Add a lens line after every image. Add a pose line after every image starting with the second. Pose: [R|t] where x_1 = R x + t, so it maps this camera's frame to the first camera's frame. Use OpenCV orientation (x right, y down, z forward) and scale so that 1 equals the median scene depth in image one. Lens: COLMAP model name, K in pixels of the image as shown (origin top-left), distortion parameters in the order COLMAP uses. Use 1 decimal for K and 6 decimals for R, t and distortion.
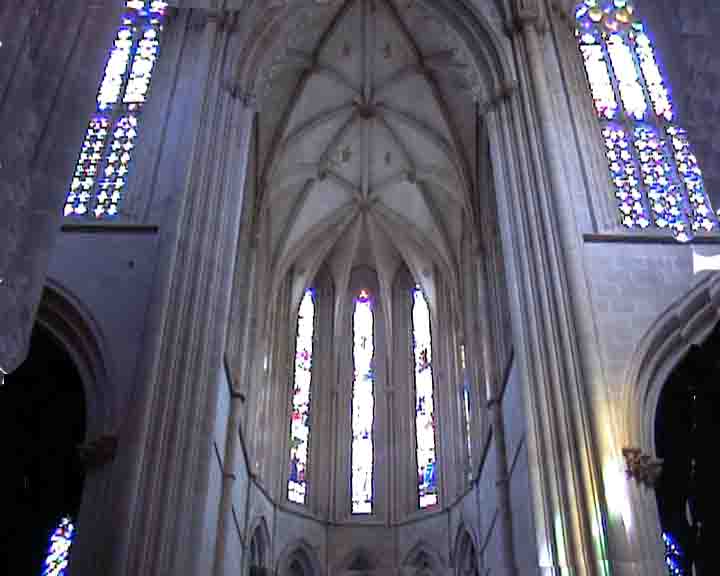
lens RADIAL K [[860.4, 0, 360.0], [0, 860.4, 288.0], [0, 0, 1]] dist [-0.149341, 0.048532]
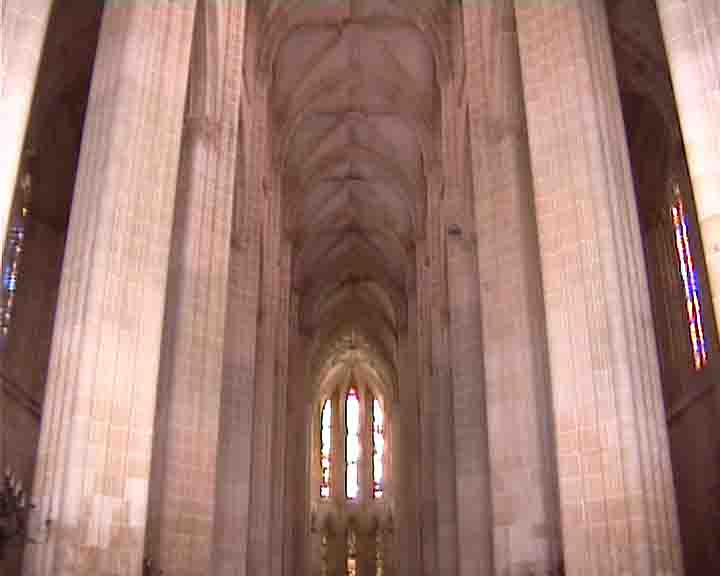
lens RADIAL K [[860.4, 0, 360.0], [0, 860.4, 288.0], [0, 0, 1]] dist [-0.149341, 0.048532]
pose [[0.999887, -0.005814, 0.013848, -0.005306], [0.002418, 0.972328, 0.233608, -0.855132], [-0.014823, -0.233548, 0.972232, -1.190771]]
